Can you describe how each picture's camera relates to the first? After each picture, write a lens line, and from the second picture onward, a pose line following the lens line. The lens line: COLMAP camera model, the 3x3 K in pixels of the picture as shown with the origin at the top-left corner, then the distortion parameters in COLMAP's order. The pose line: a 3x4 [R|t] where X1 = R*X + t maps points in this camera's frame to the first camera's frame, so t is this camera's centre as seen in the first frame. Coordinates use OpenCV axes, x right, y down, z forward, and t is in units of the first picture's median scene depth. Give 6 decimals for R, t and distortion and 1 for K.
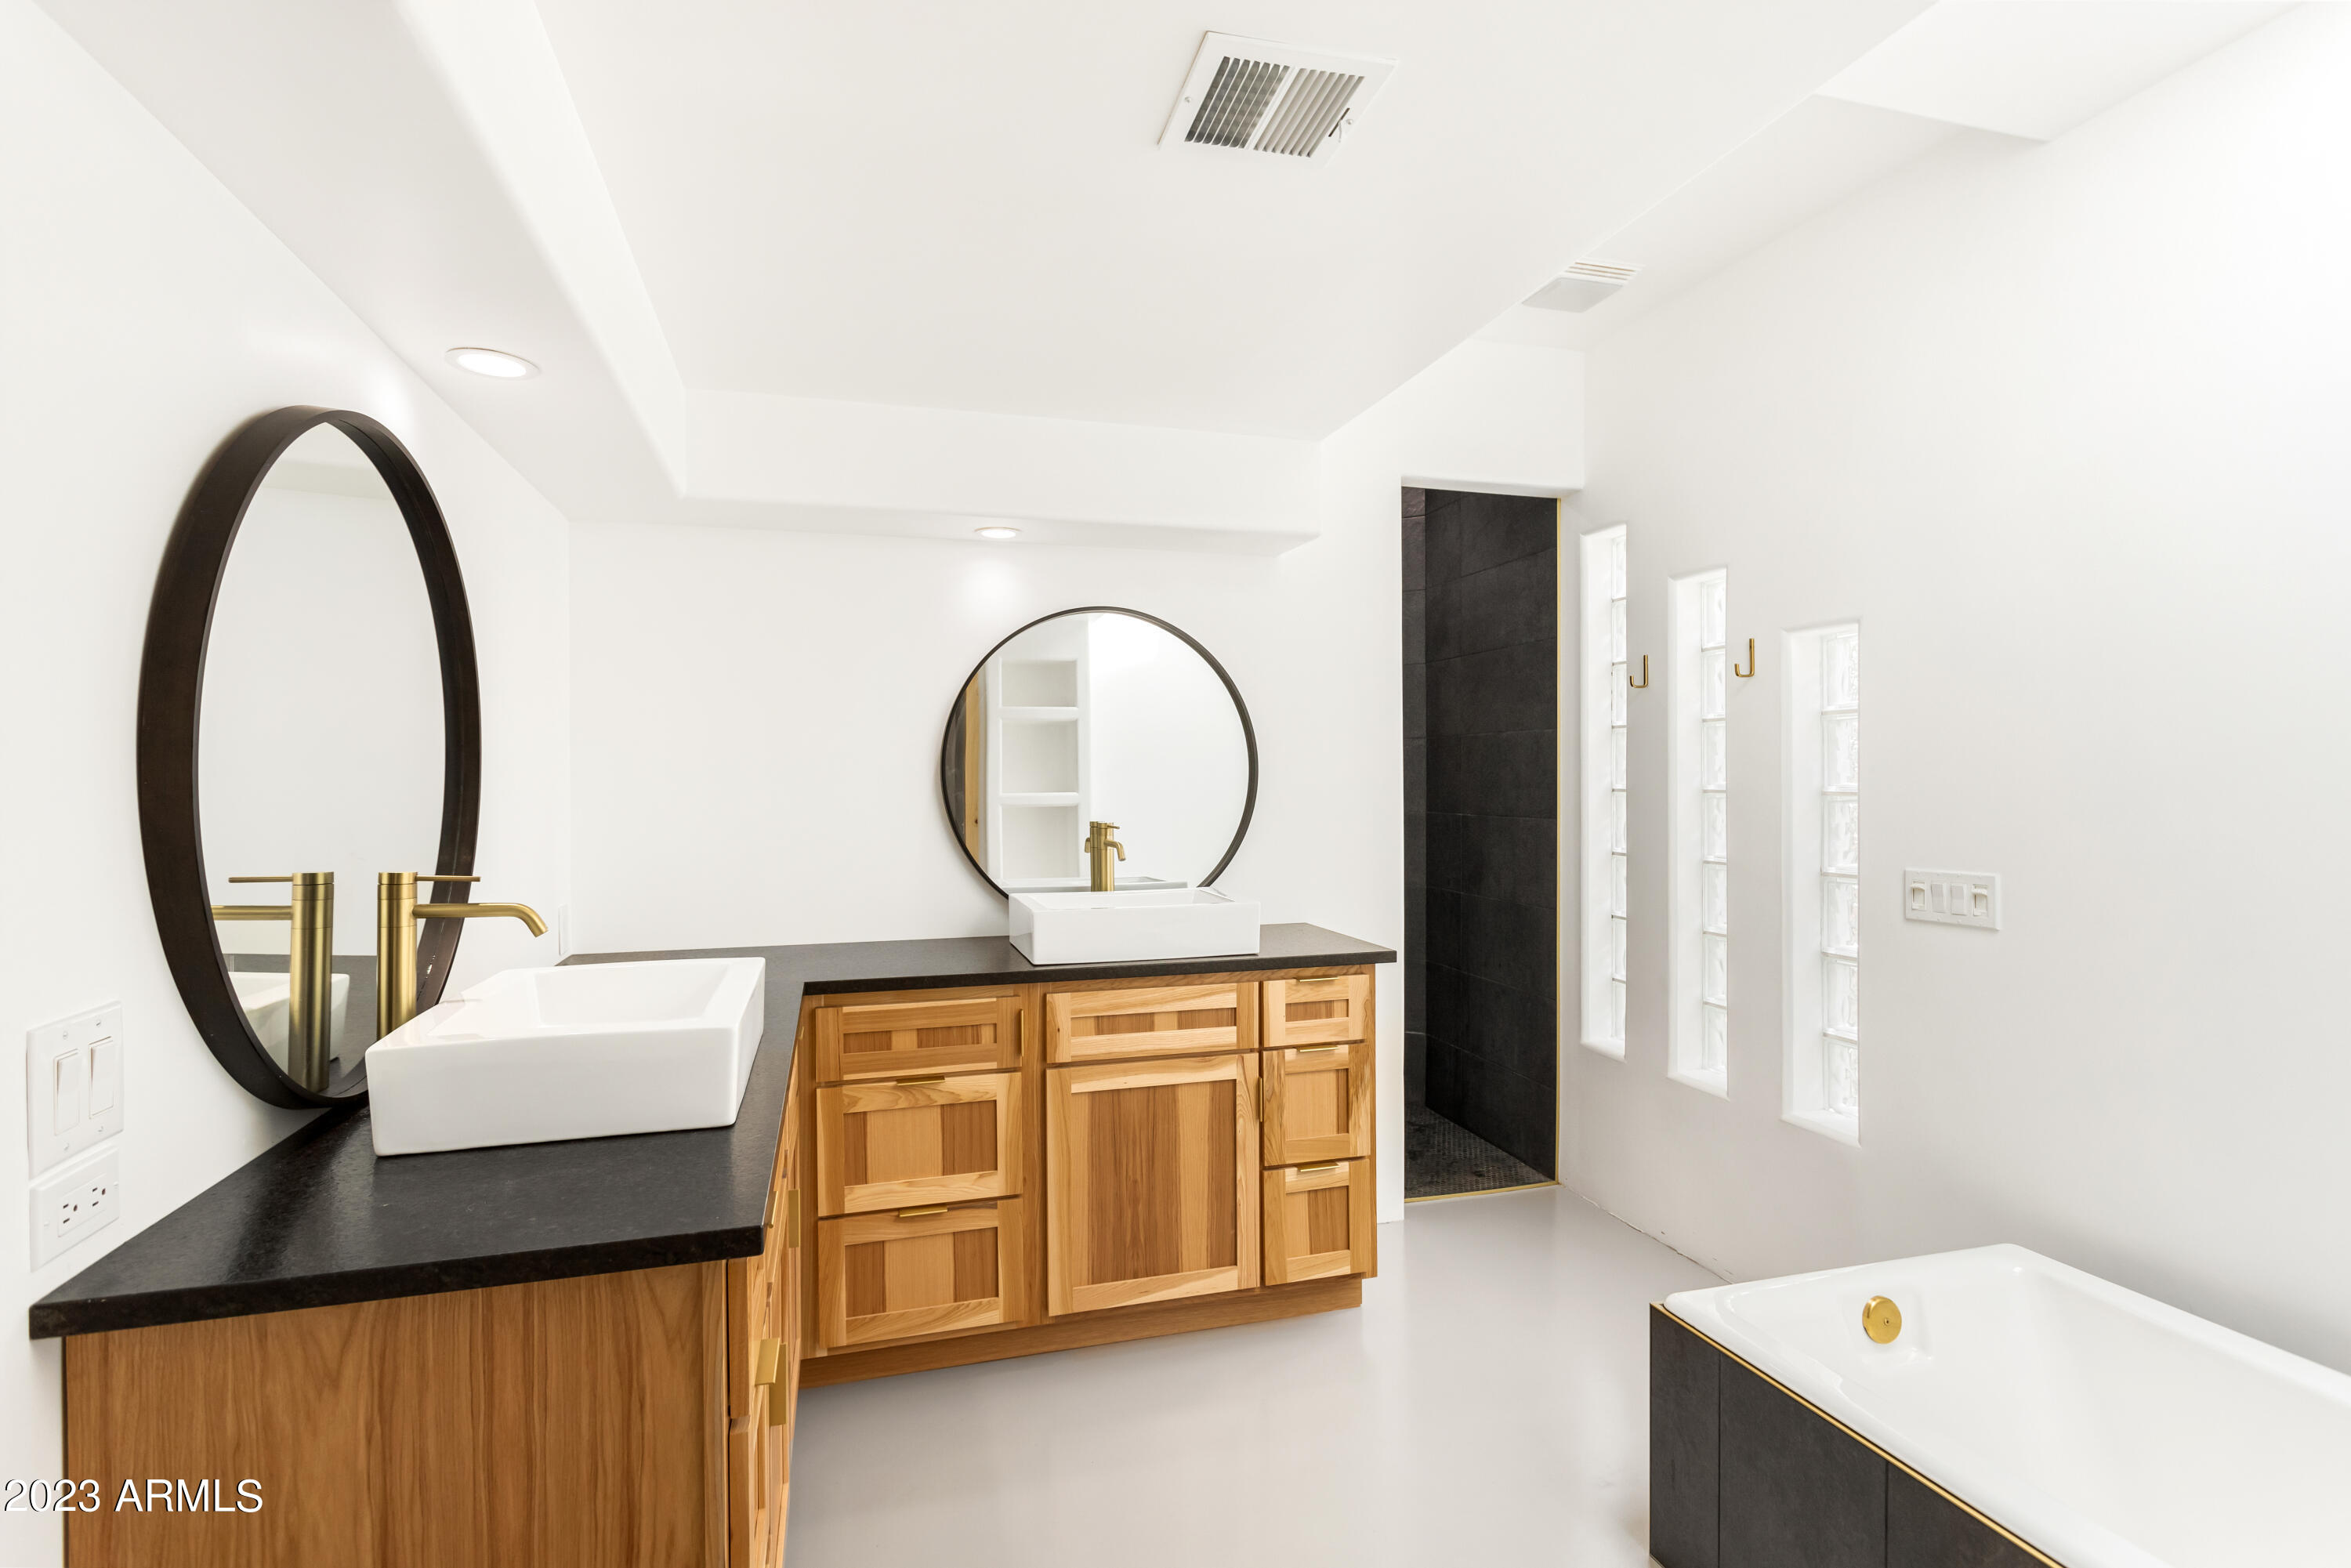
lens RADIAL K [[1134.0, 0, 1191.4], [0, 1134.0, 783.4], [0, 0, 1]] dist [-0.000302, 0.001763]
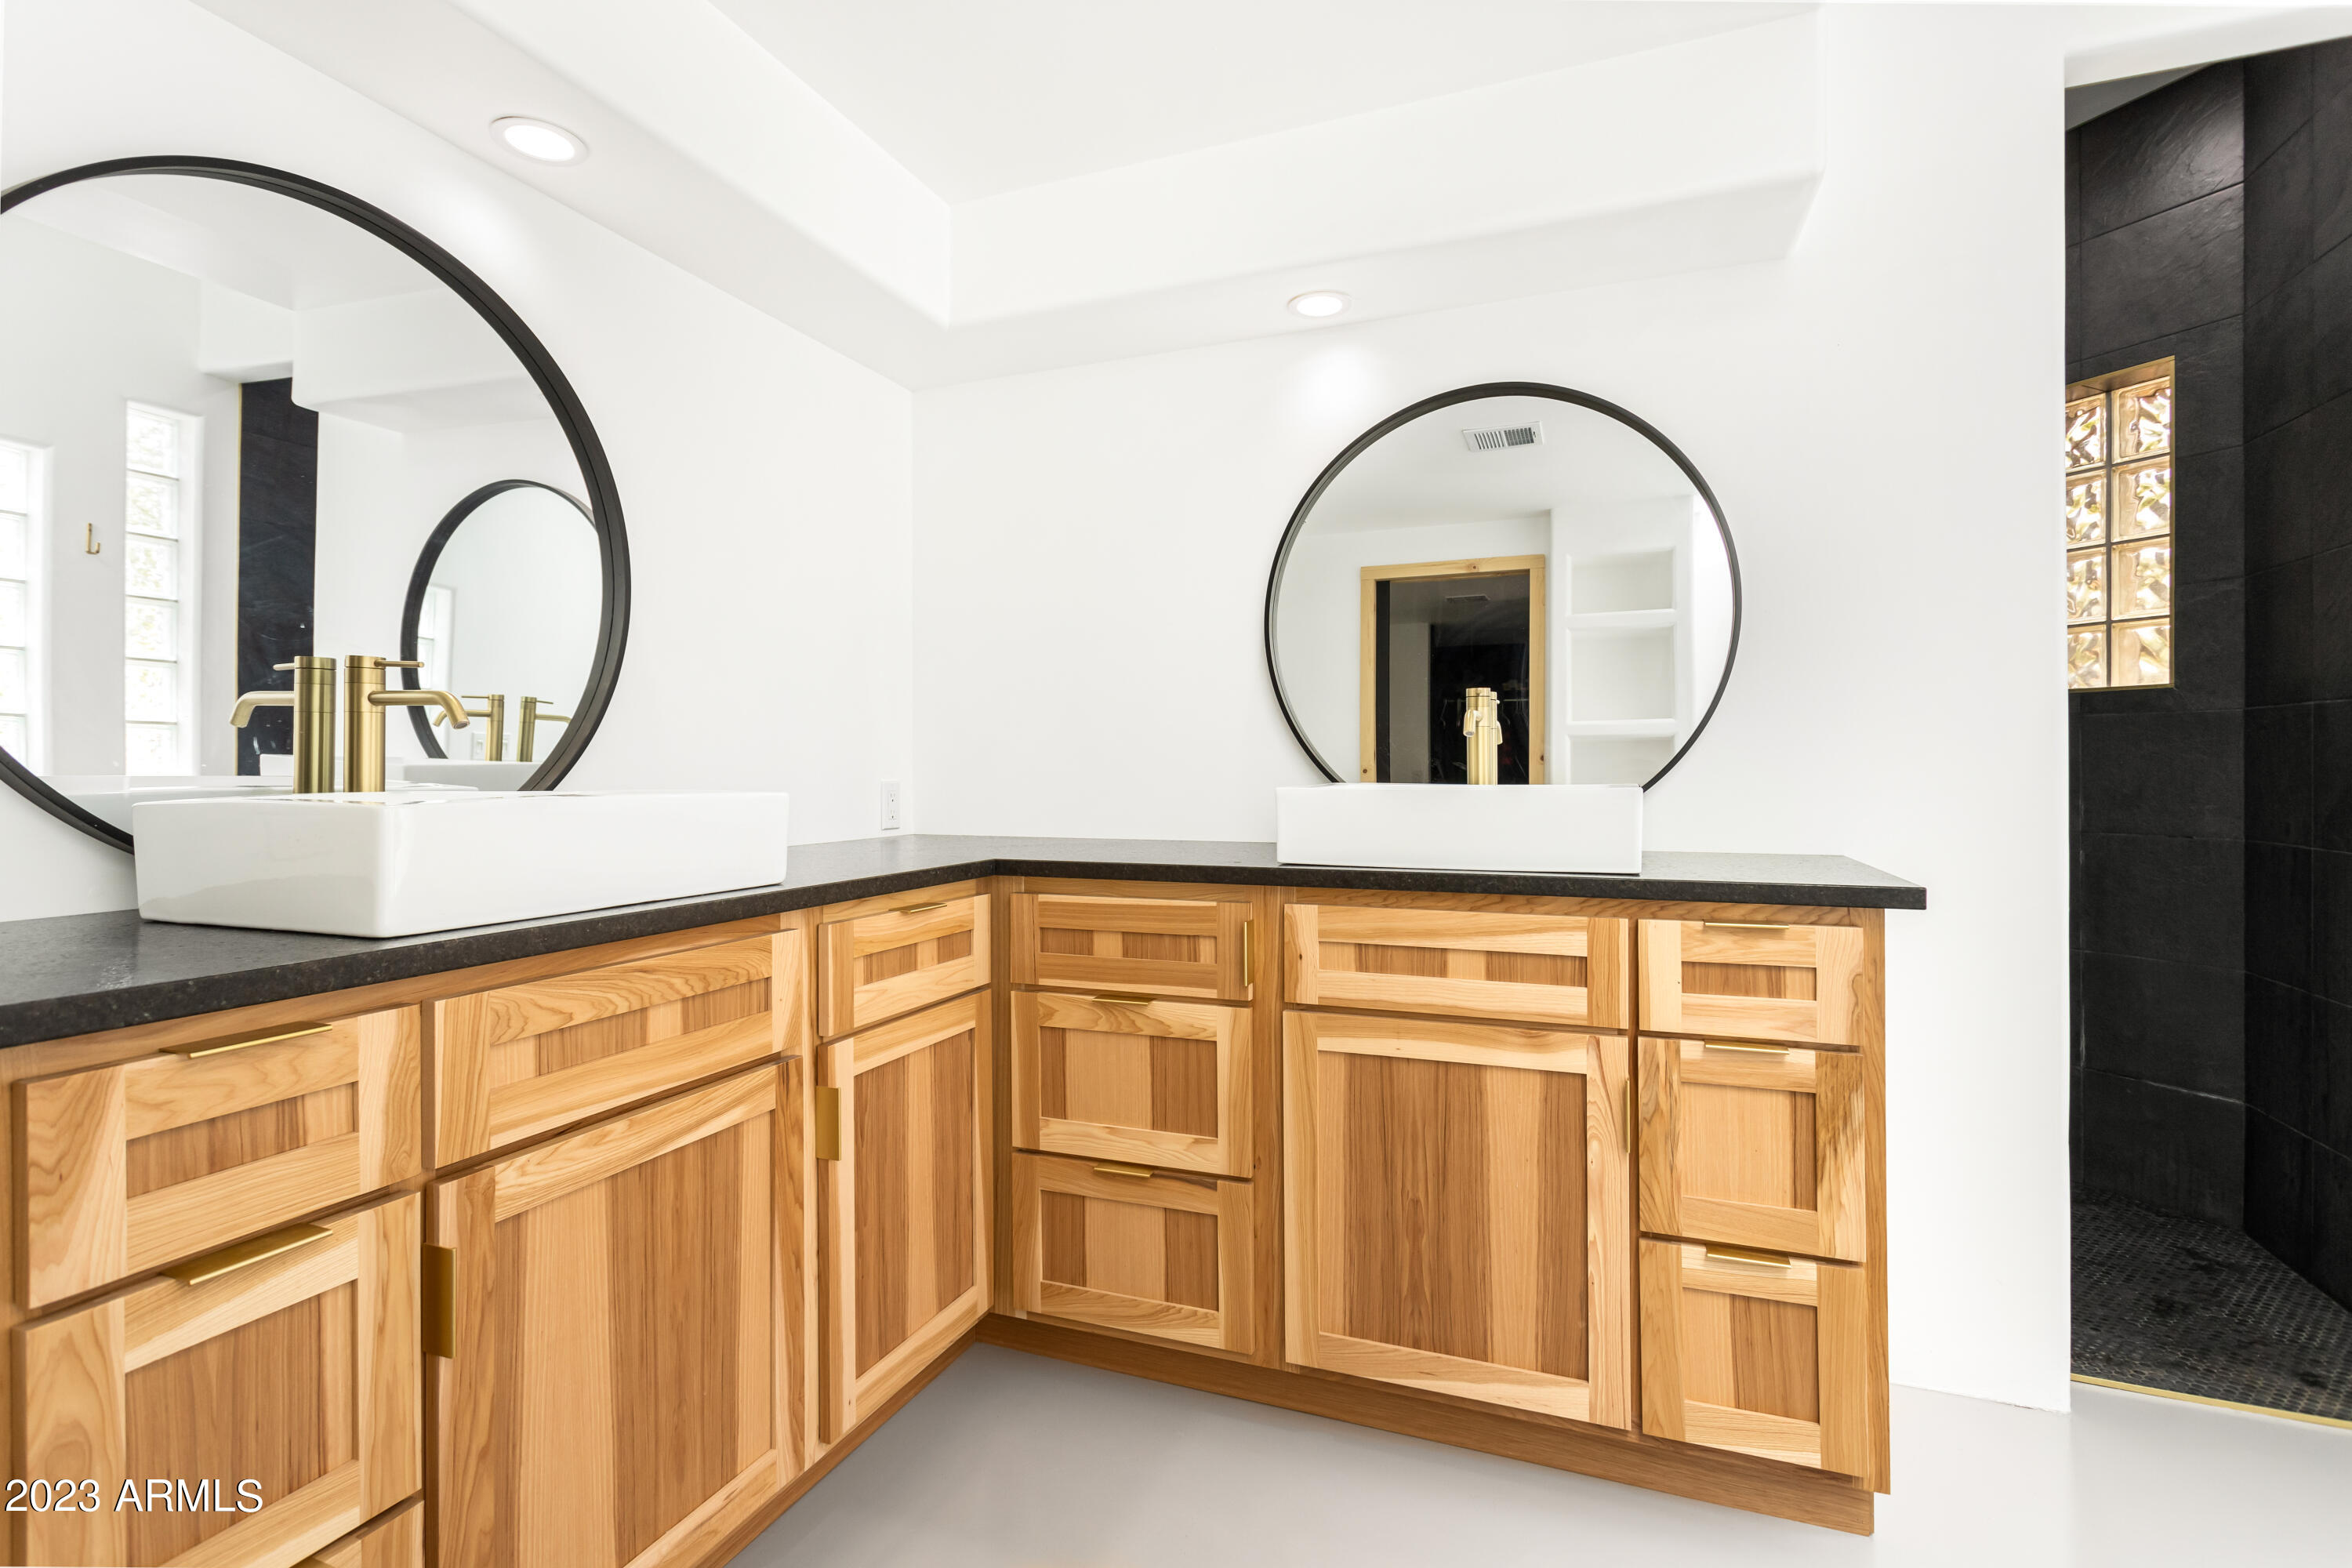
lens RADIAL K [[1134.5, 0, 1171.1], [0, 1134.5, 769.6], [0, 0, 1]] dist [-0.000302, 0.001763]
pose [[0.779884, 0.000982, -0.625923, 0.253351], [-0.002954, 0.999993, -0.002112, 0.102199], [0.625917, 0.003496, 0.779882, 0.396997]]
